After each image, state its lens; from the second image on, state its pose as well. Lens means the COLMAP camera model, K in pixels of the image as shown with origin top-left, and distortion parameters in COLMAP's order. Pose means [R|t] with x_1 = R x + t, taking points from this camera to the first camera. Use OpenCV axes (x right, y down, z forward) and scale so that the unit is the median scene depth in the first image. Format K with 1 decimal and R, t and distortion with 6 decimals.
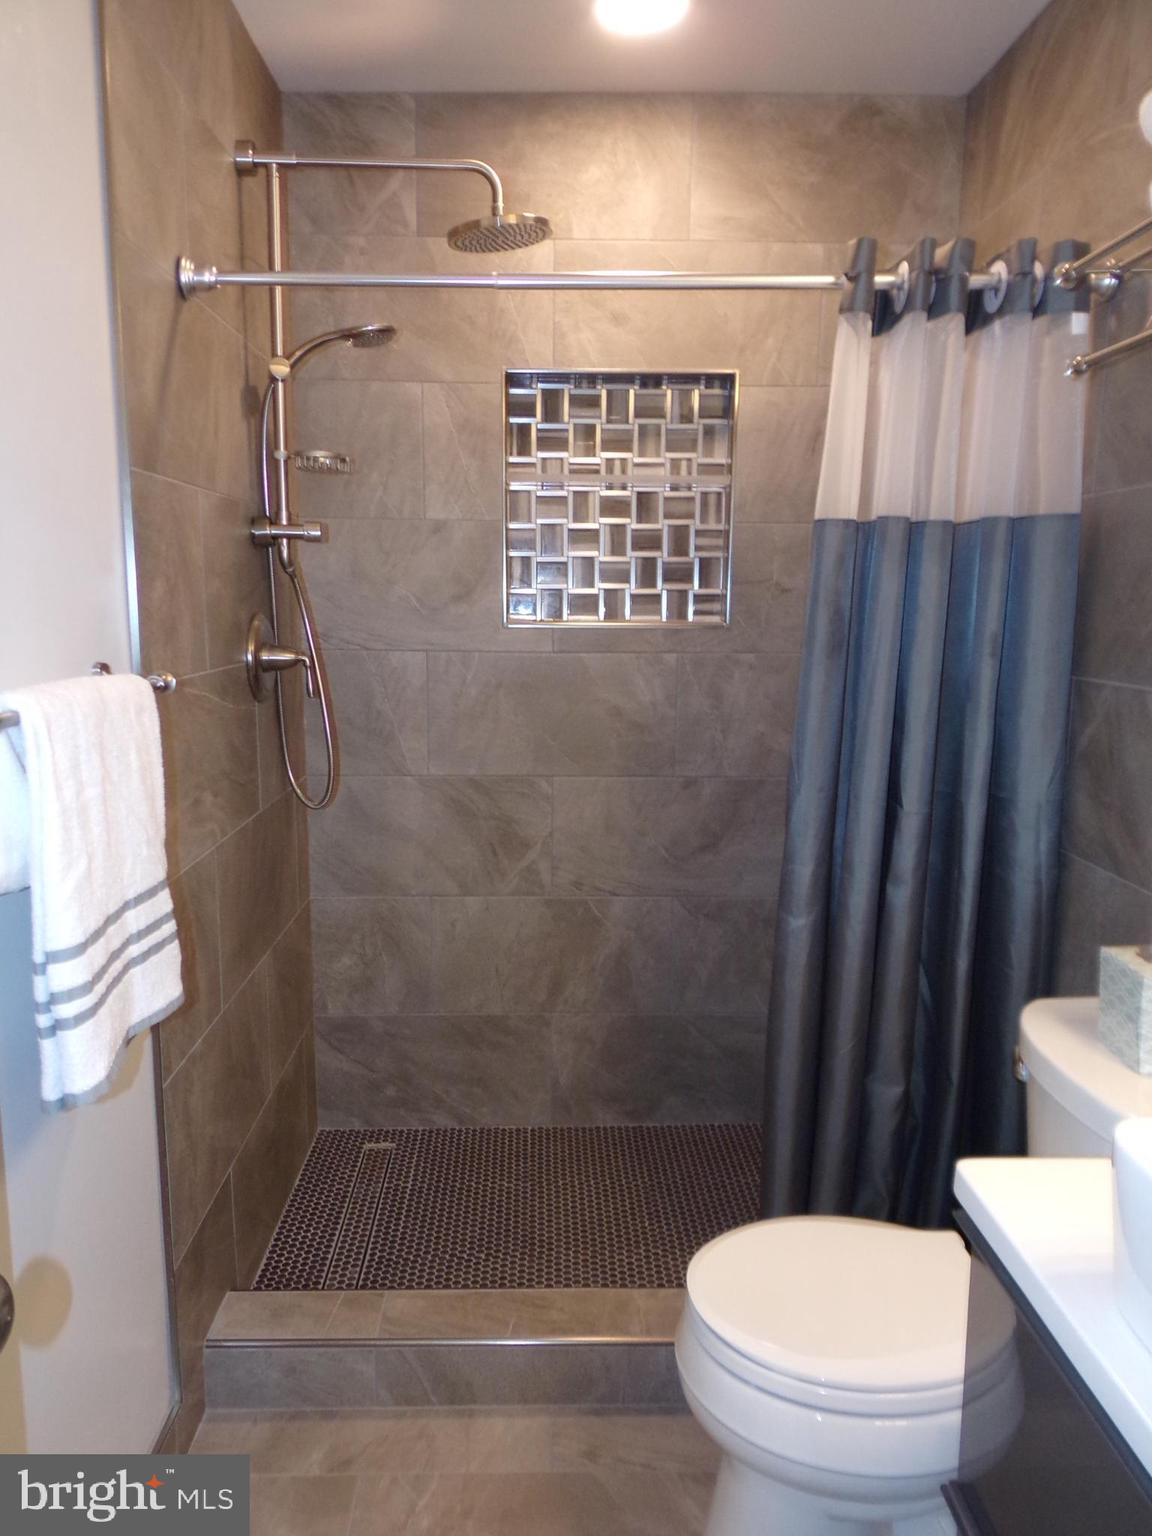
lens RADIAL K [[1092.3, 0, 575.8], [0, 1092.3, 789.0], [0, 0, 1]] dist [0.113378, -0.122671]
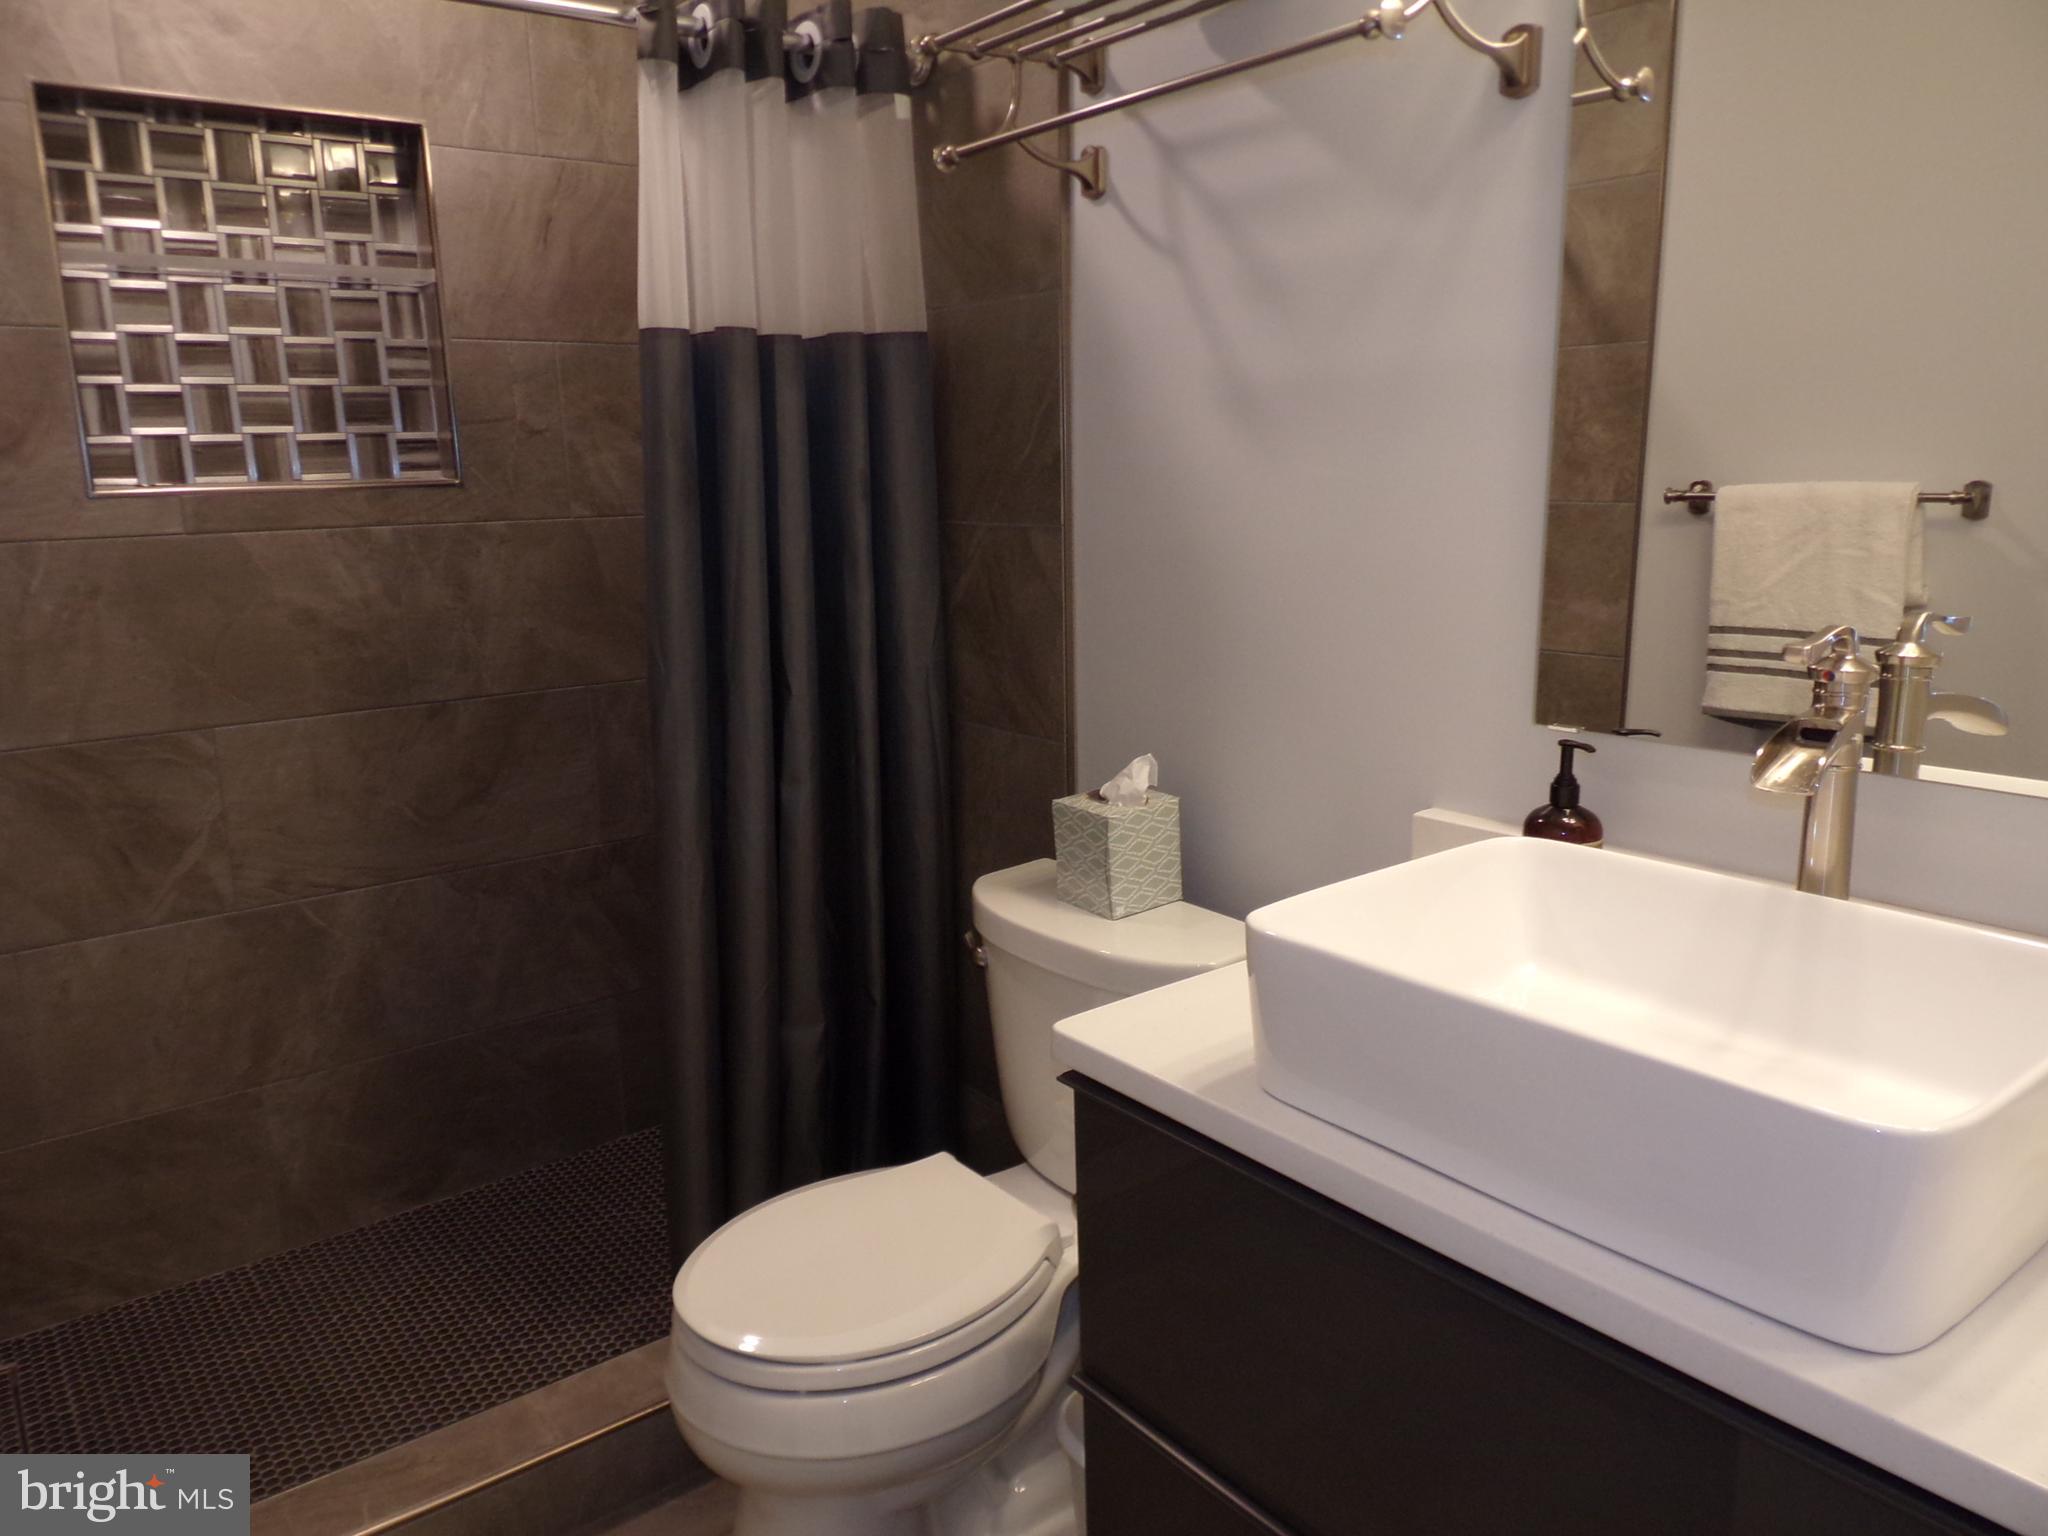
lens RADIAL K [[1448.5, 0, 1024.0], [0, 1448.5, 768.0], [0, 0, 1]] dist [0.076458, -0.065880]
pose [[0.810393, -0.153926, 0.565305, -0.132673], [0.135601, 0.987950, 0.074616, 0.012923], [-0.569978, 0.016188, 0.821501, 0.010760]]
